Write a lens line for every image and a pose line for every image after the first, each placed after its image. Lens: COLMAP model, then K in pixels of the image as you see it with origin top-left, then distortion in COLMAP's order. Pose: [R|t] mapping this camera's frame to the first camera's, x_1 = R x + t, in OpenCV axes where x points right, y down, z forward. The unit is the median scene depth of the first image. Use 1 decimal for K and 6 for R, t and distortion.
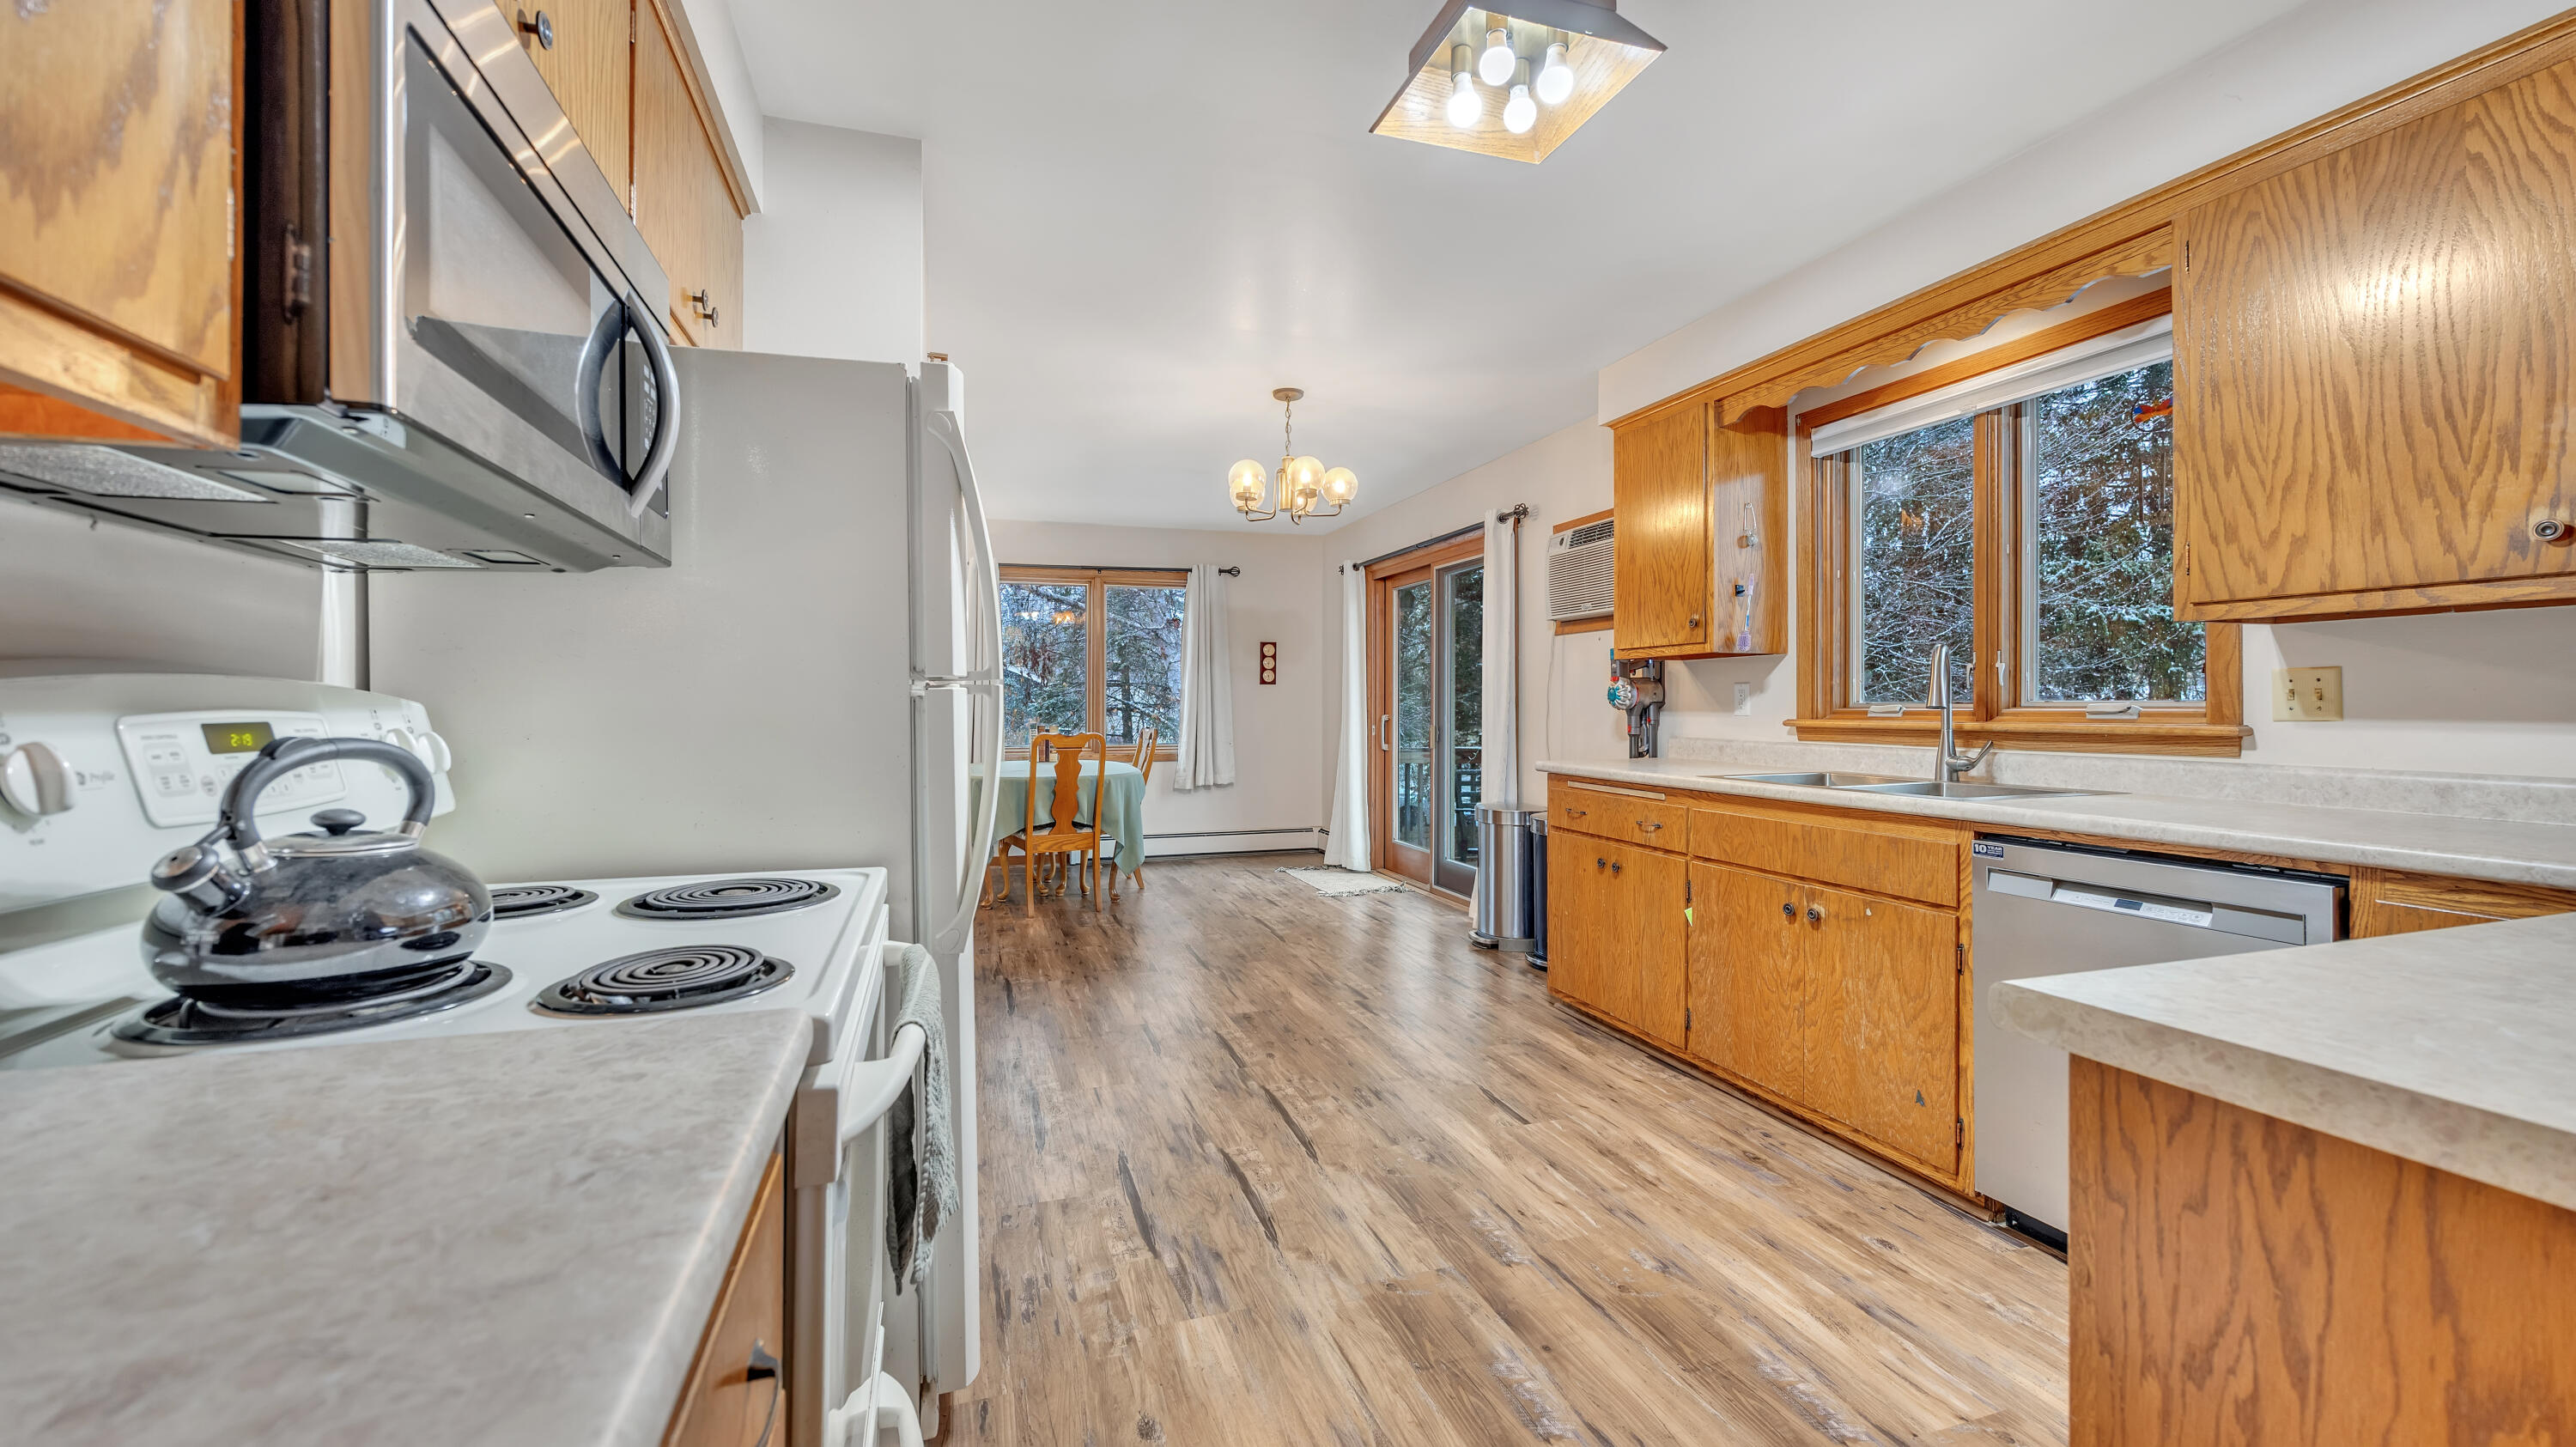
lens RADIAL K [[1004.5, 0, 1283.7], [0, 1004.5, 707.1], [0, 0, 1]] dist [0.000424, 0.000034]
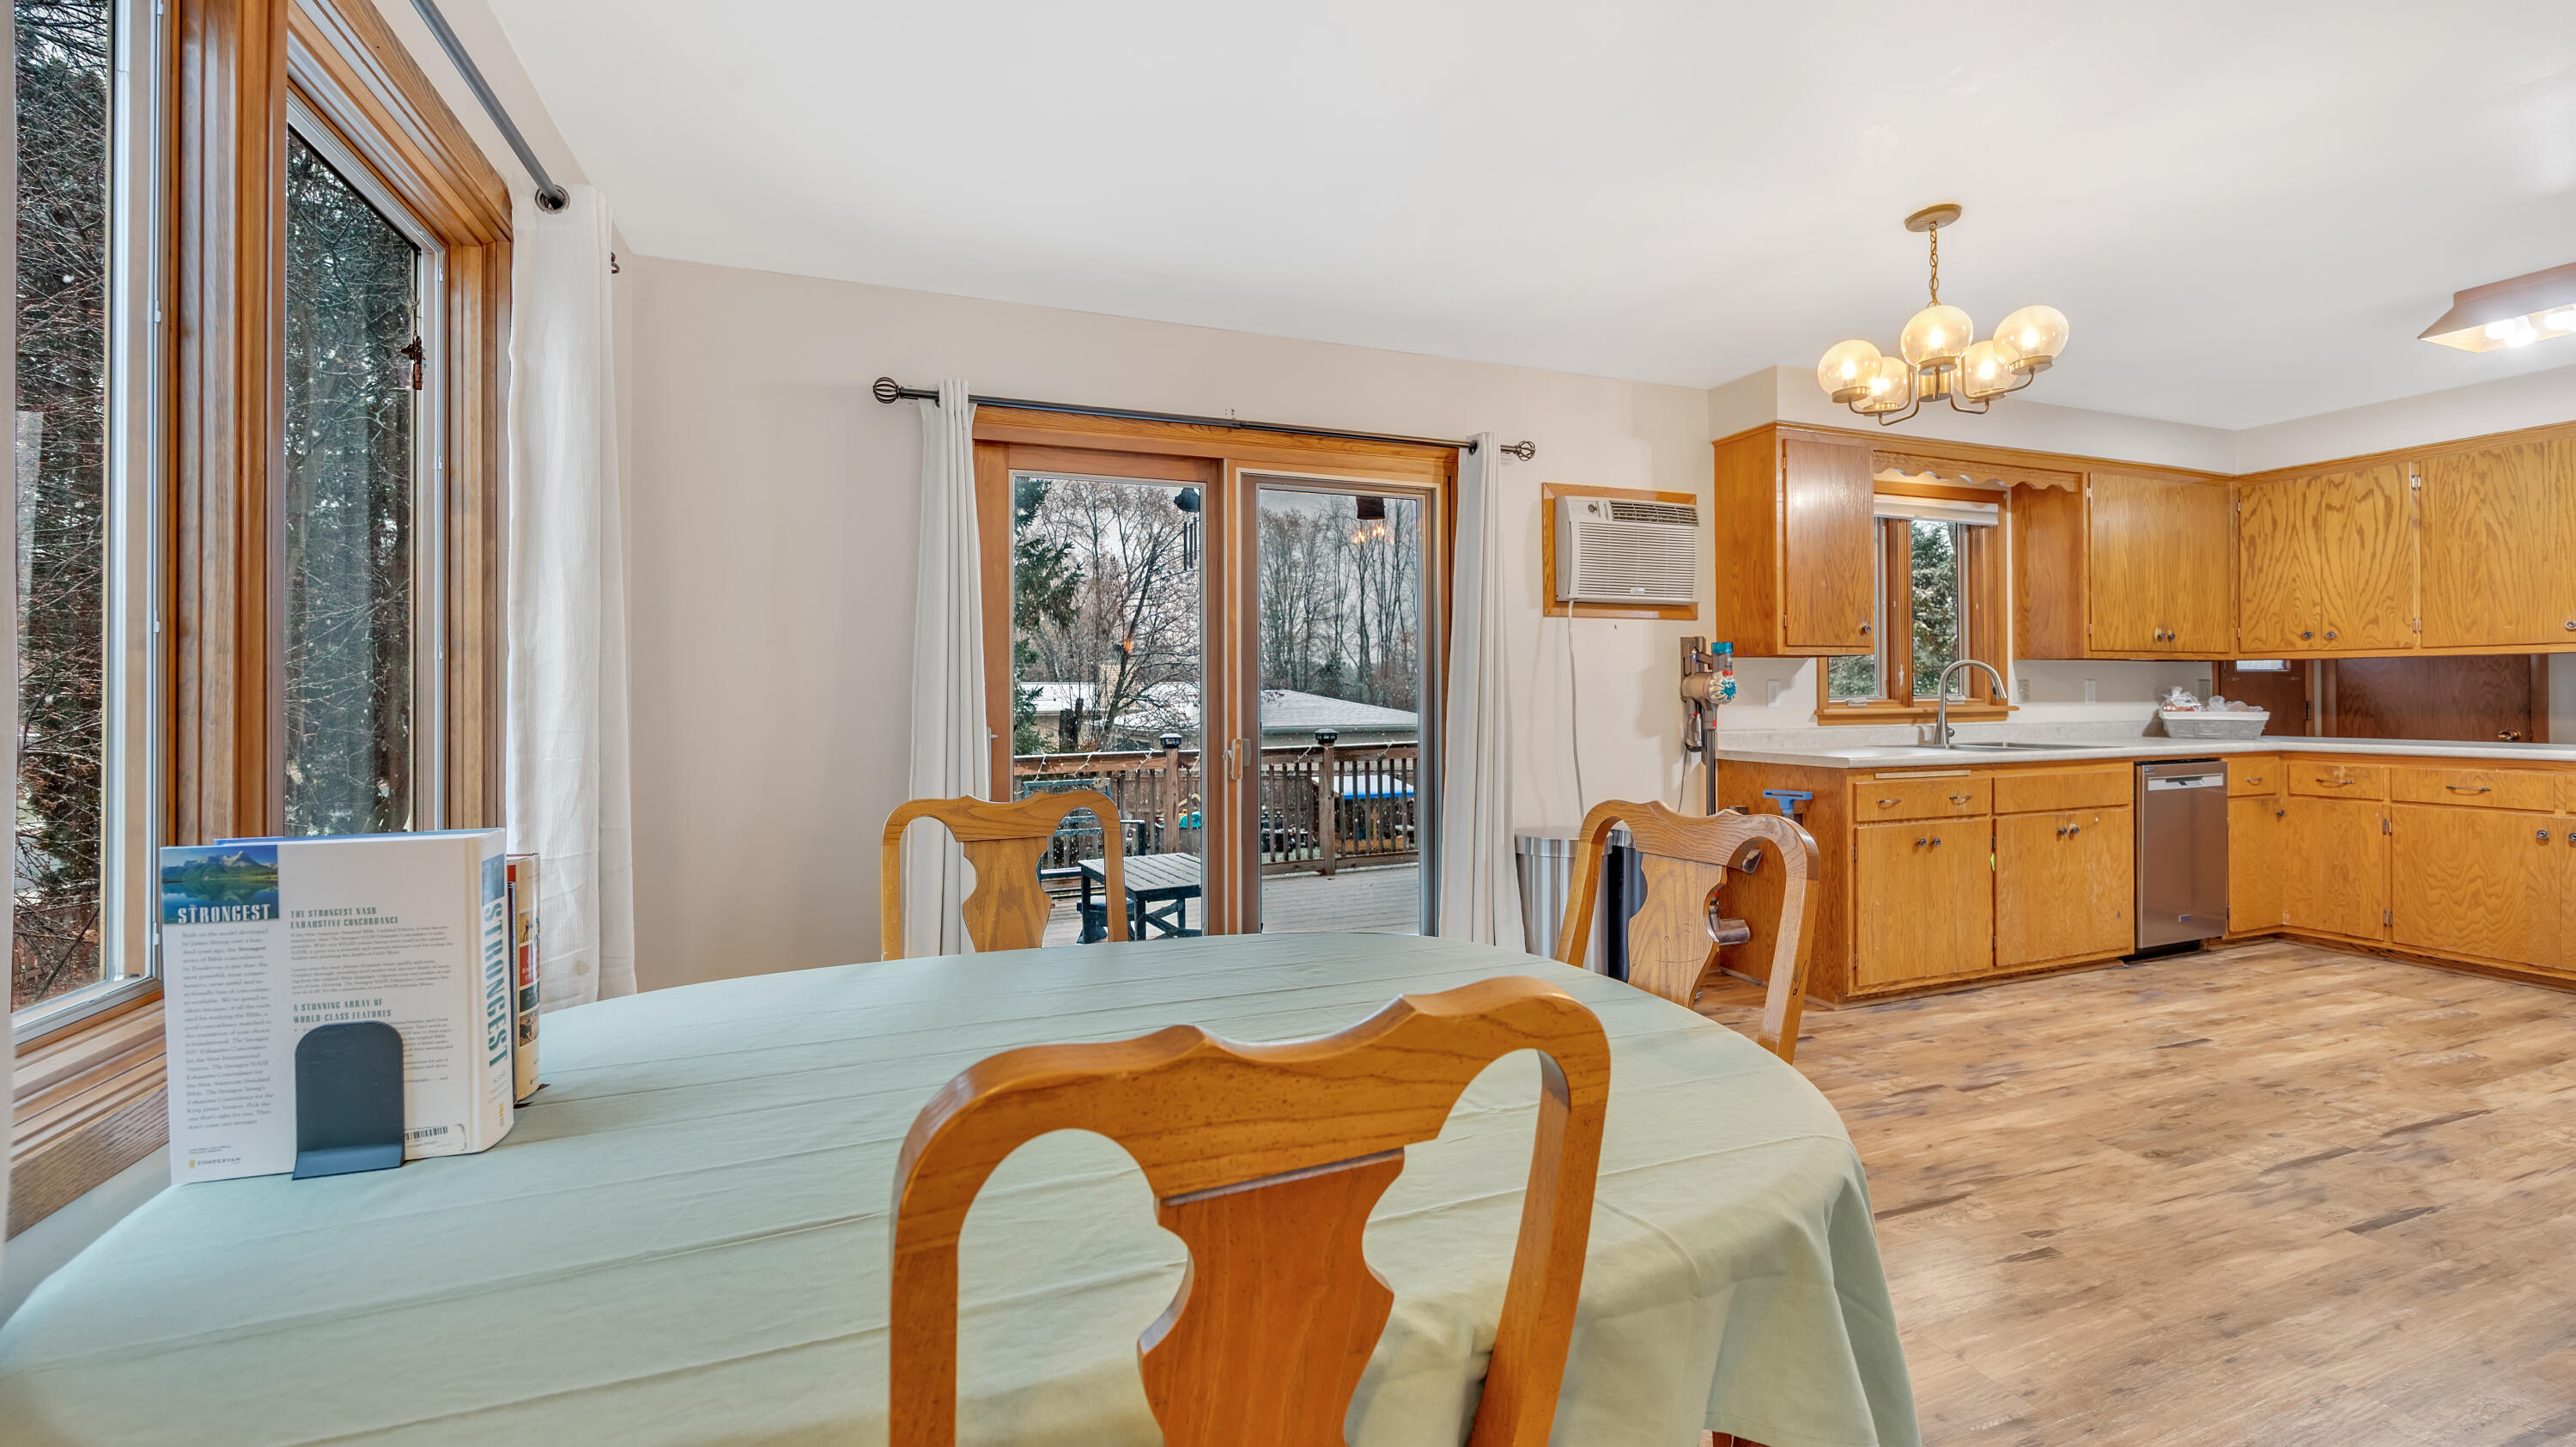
lens RADIAL K [[1004.5, 0, 1271.5], [0, 1004.5, 701.2], [0, 0, 1]] dist [0.000424, 0.000034]
pose [[-0.032936, -0.000433, 0.999457, -0.740483], [0.012461, 0.999922, 0.000844, -0.007962], [-0.999380, 0.012482, -0.032928, 1.716797]]
